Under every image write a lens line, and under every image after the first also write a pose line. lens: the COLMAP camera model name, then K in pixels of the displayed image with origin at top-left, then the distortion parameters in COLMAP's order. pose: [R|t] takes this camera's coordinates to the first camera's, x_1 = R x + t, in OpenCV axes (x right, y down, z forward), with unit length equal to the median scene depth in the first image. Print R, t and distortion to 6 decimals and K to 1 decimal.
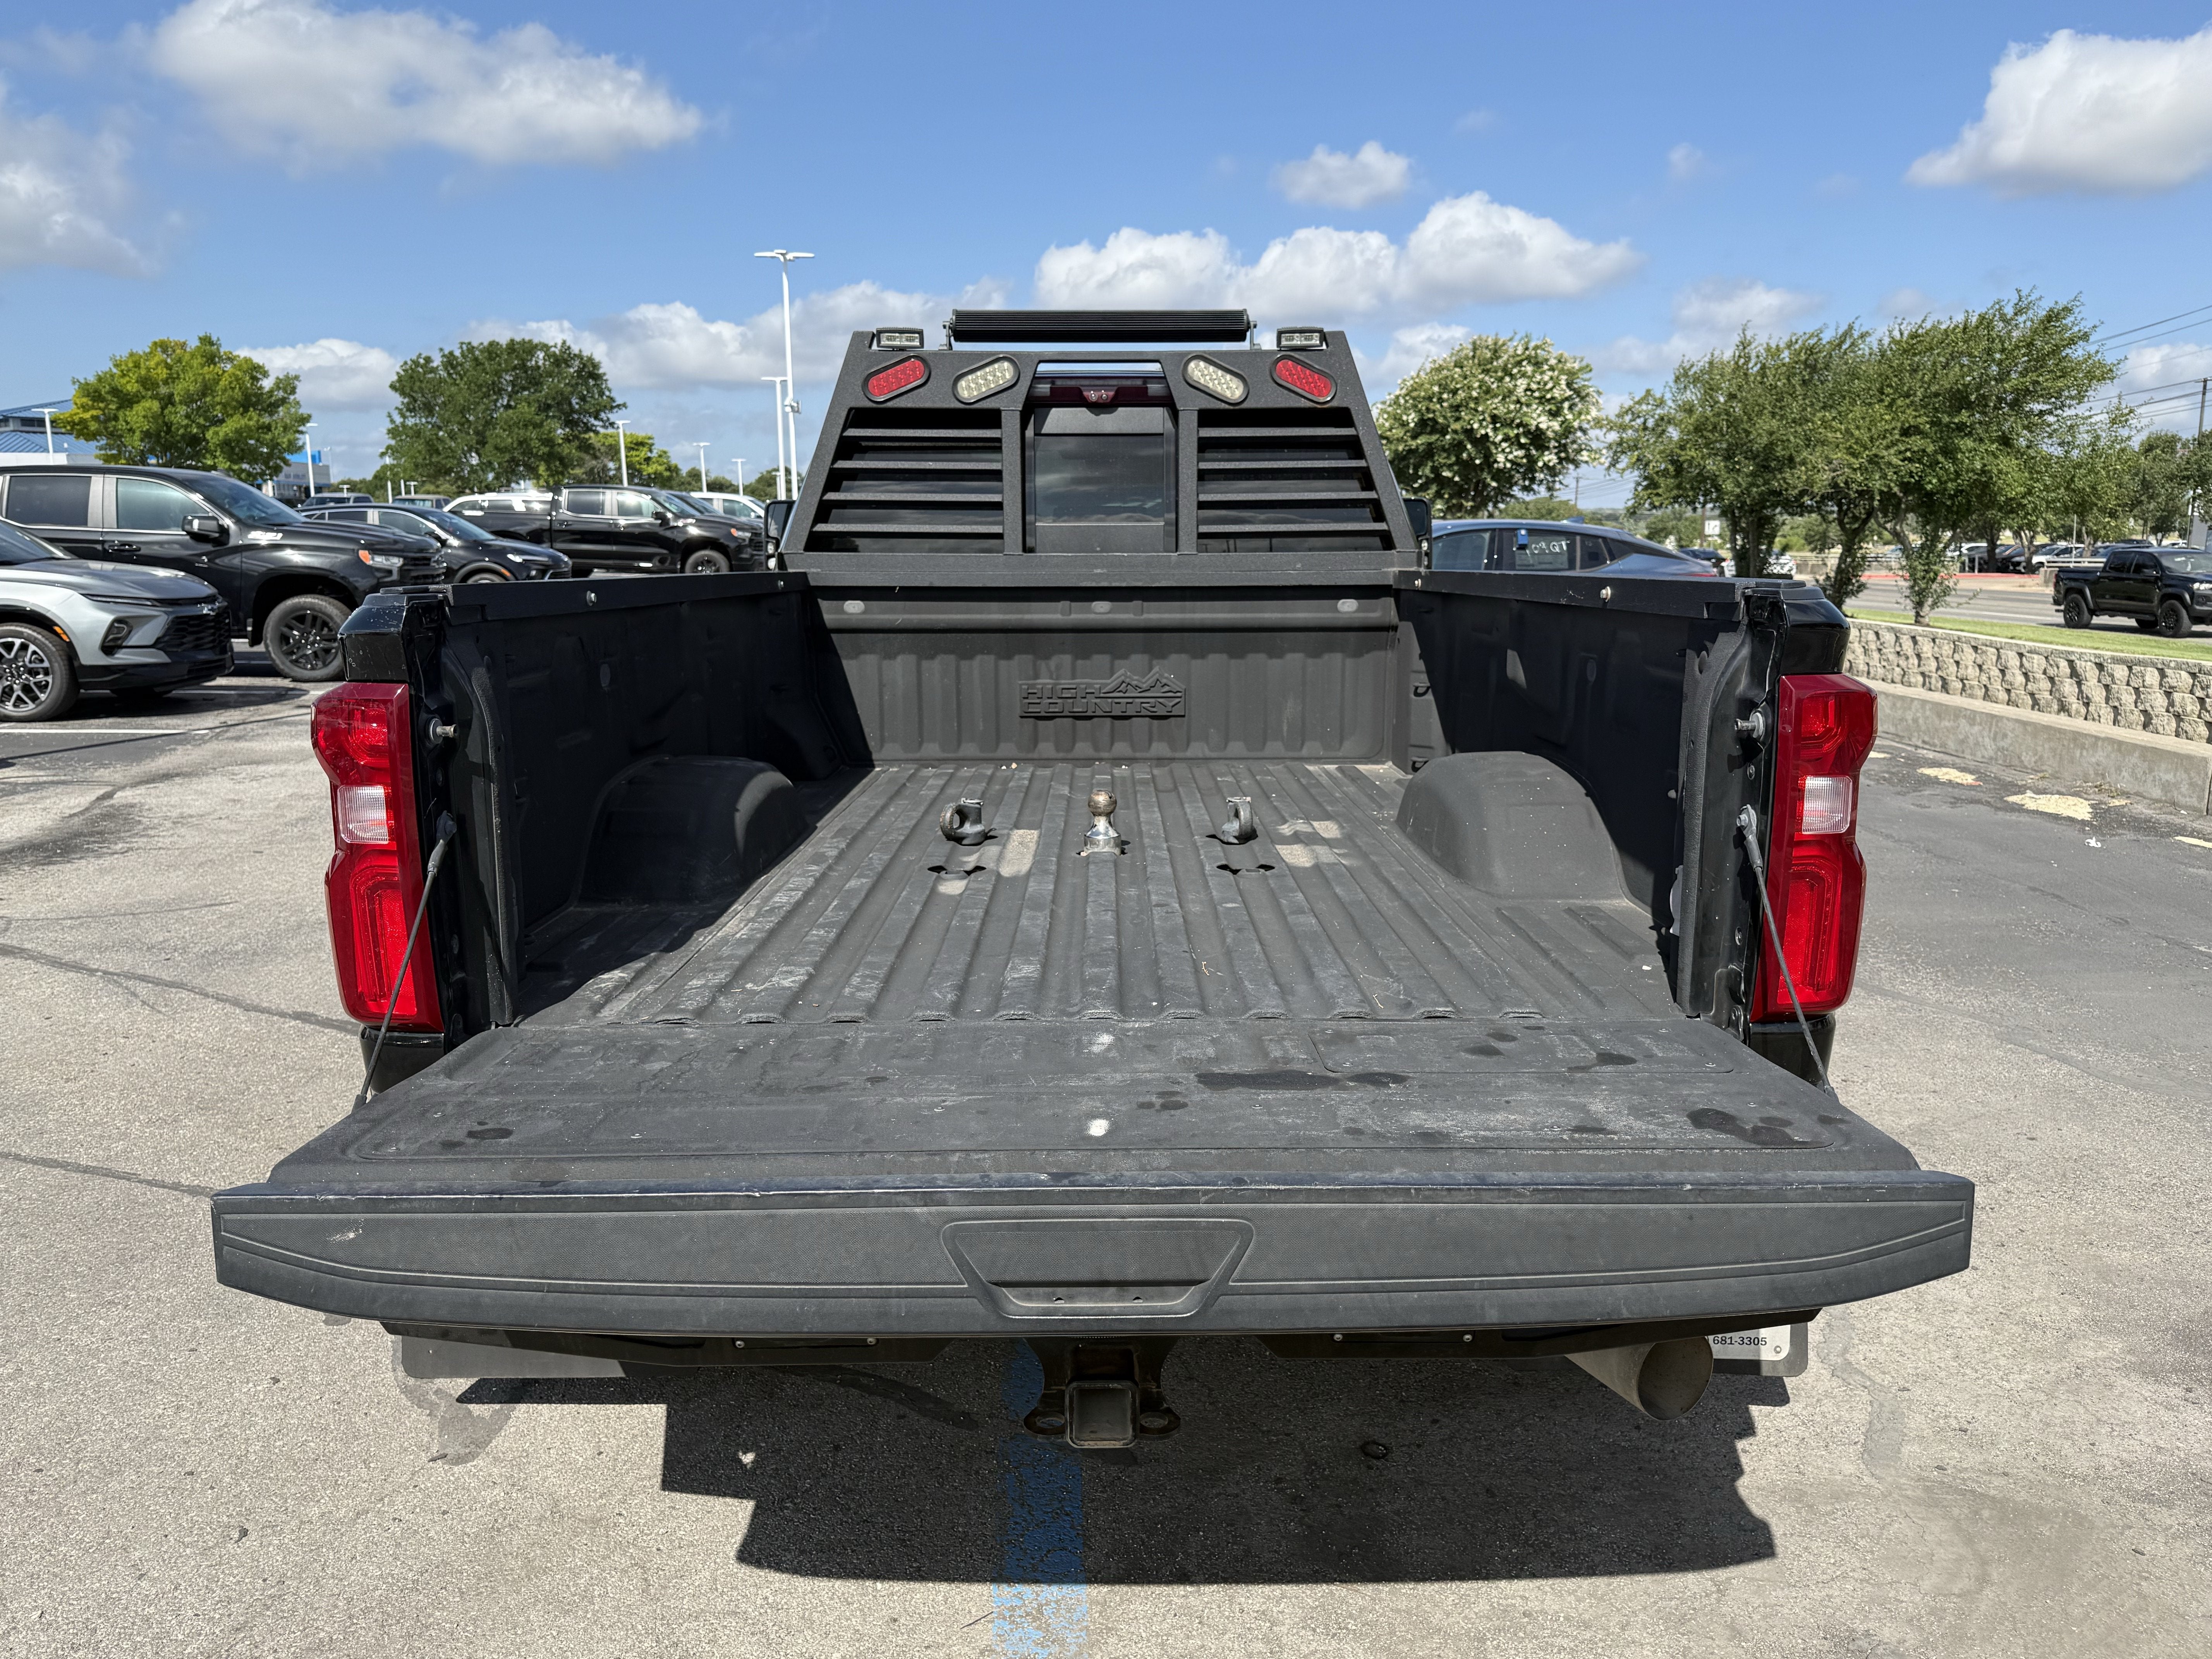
lens RADIAL K [[1599.2, 0, 1118.6], [0, 1599.2, 824.2], [0, 0, 1]] dist [0.058509, -0.080858]
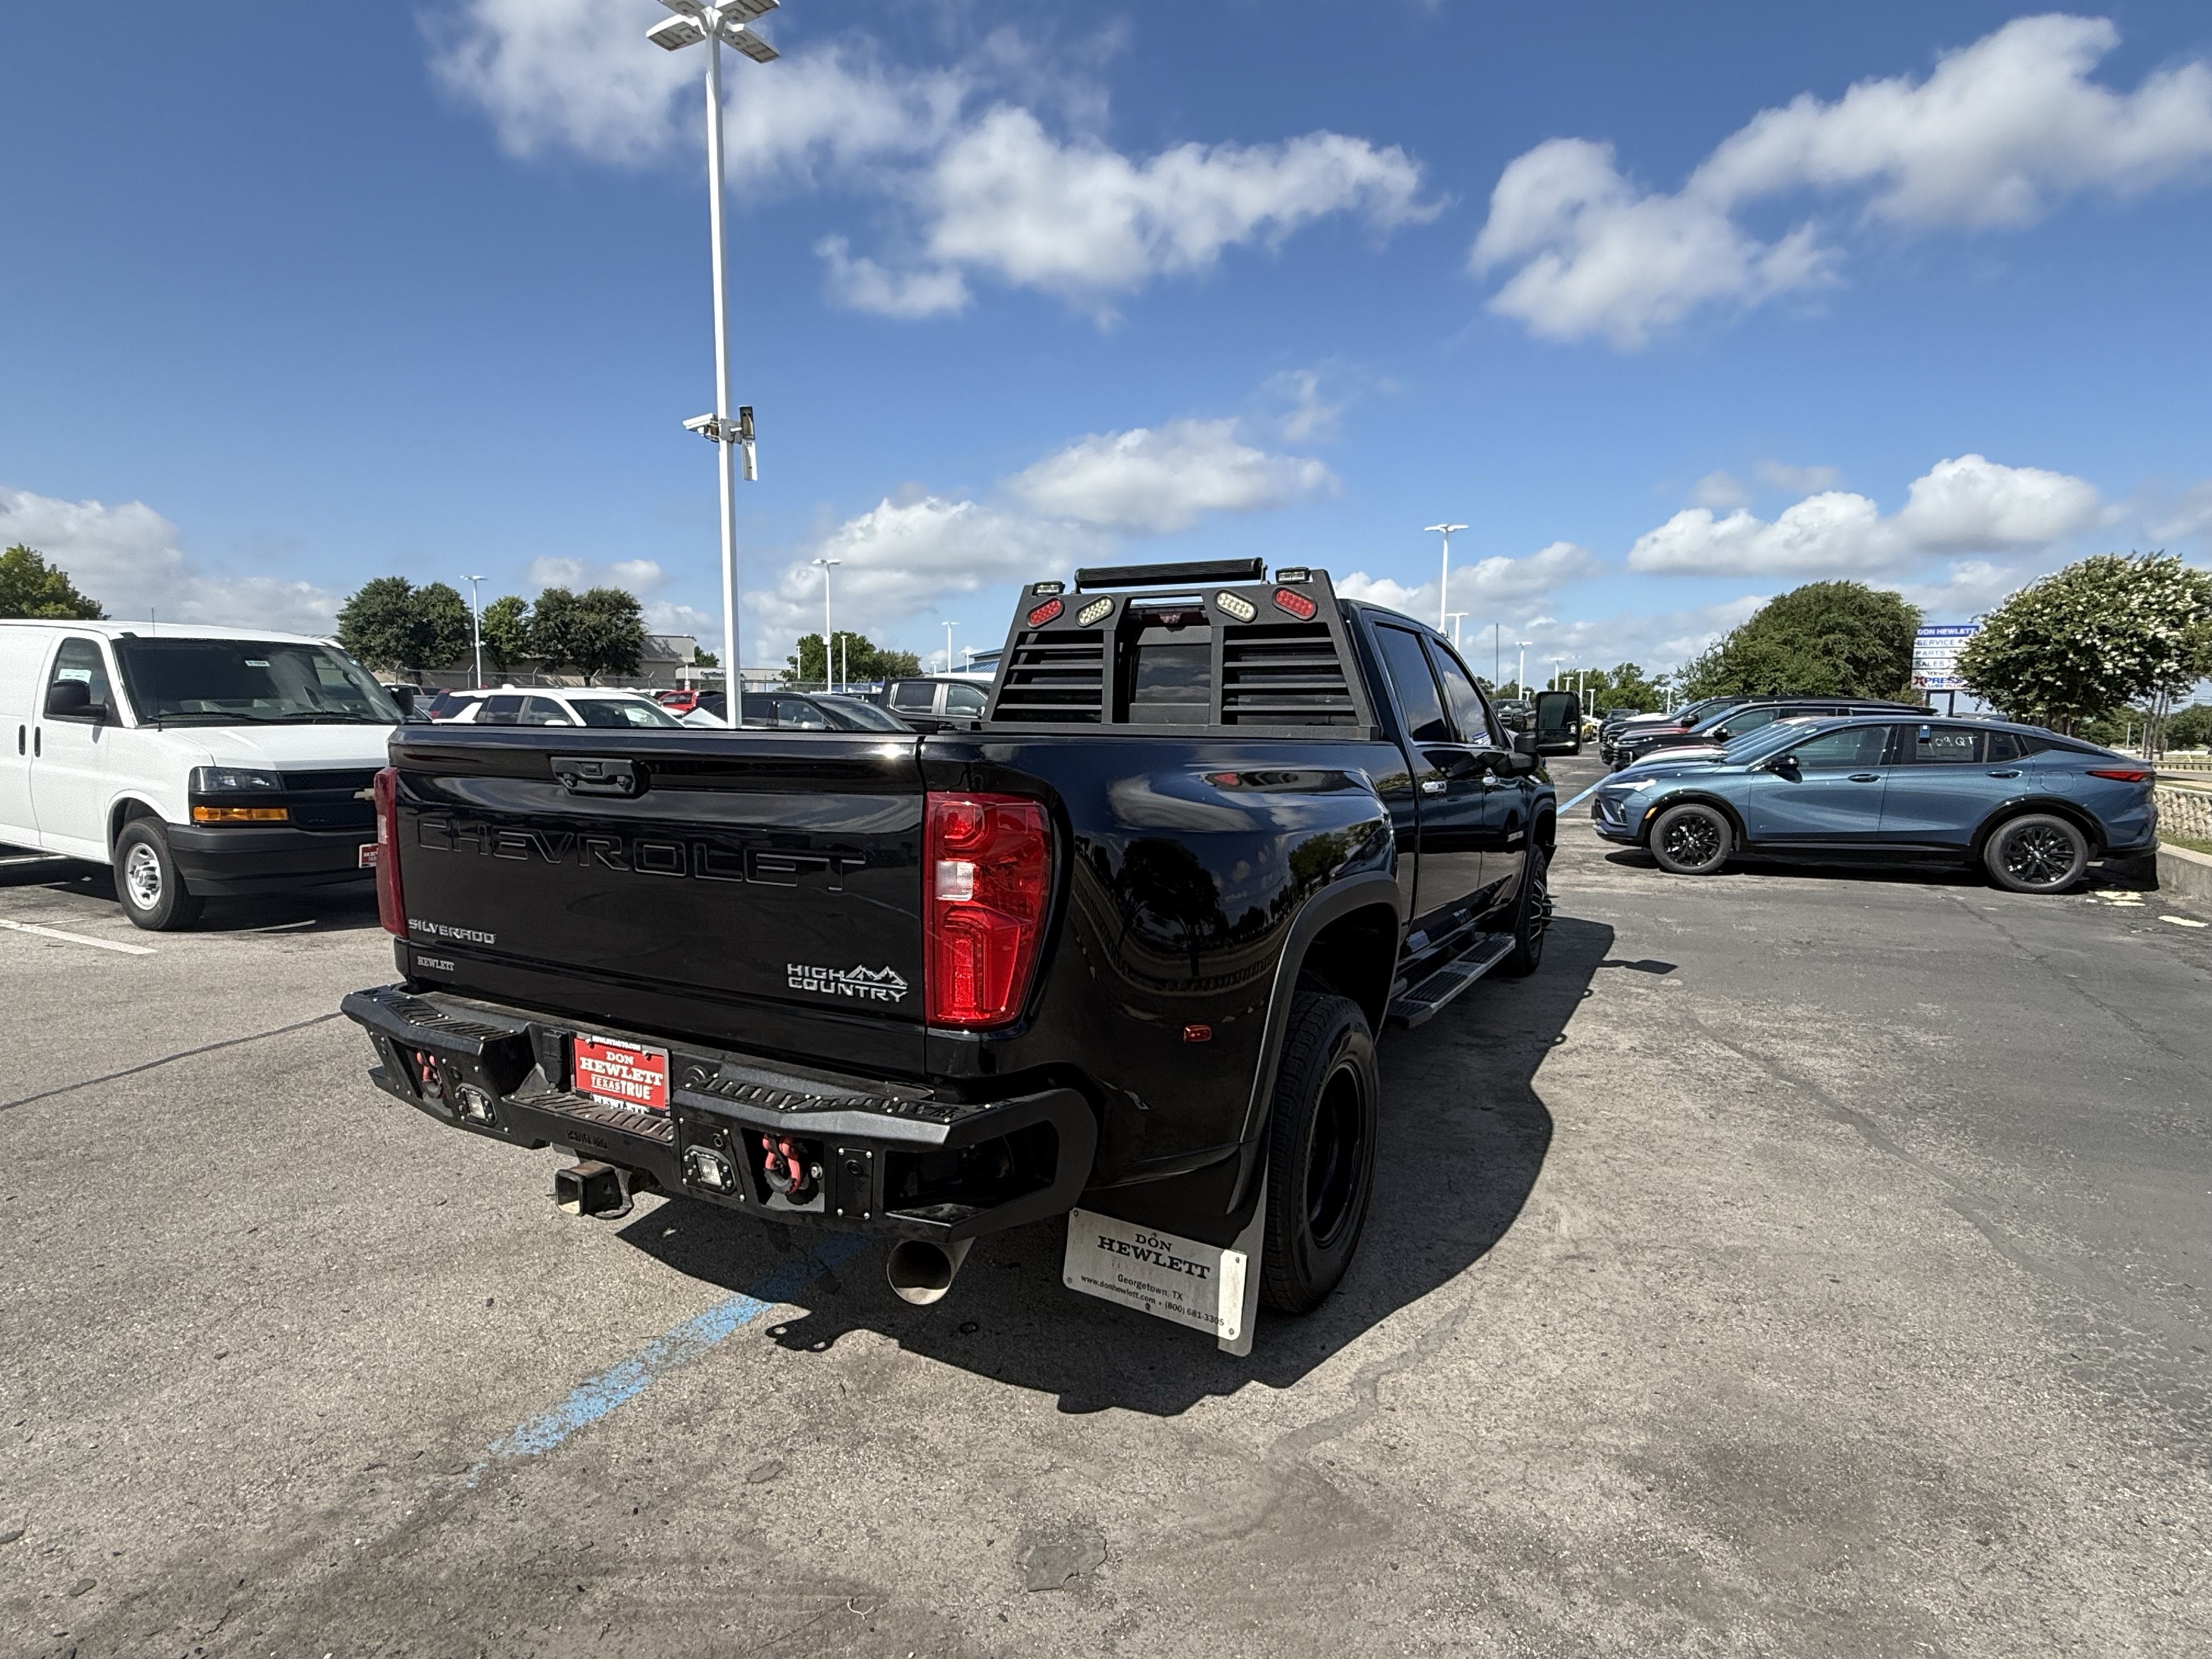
lens RADIAL K [[1171.1, 0, 1106.0], [0, 1171.1, 829.5], [0, 0, 1]] dist [-0.000910, -0.001216]
pose [[0.869035, 0.058351, -0.491298, 0.408823], [-0.102489, 0.992713, -0.063386, -0.001896], [0.484020, 0.105438, 0.868682, 0.052242]]
